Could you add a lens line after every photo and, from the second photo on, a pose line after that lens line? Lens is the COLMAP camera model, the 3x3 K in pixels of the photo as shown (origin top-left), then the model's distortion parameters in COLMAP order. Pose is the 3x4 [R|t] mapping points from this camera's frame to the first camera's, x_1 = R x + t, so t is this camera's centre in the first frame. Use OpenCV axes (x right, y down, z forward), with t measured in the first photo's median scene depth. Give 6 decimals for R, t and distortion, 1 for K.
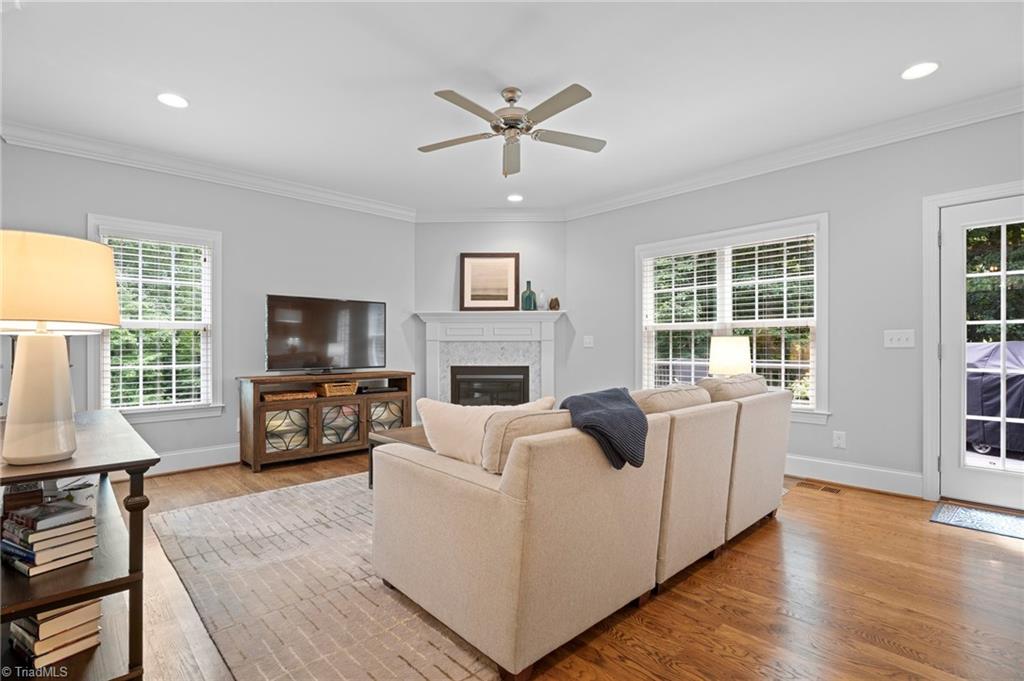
lens RADIAL K [[476.1, 0, 510.1], [0, 476.1, 345.4], [0, 0, 1]] dist [-0.002680, 0.002676]
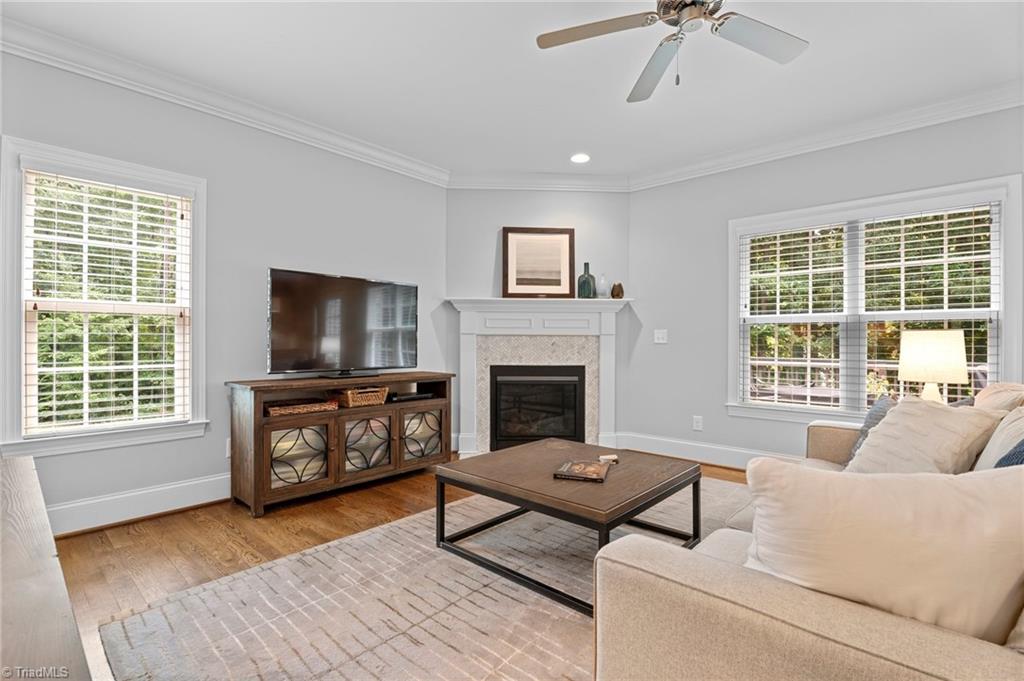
lens RADIAL K [[458.7, 0, 501.0], [0, 458.7, 343.4], [0, 0, 1]] dist [0.001659, -0.003116]
pose [[0.997320, 0.006611, 0.072857, -0.196082], [-0.007103, 0.999954, 0.006499, 0.000659], [-0.072811, -0.006999, 0.997321, 0.256904]]
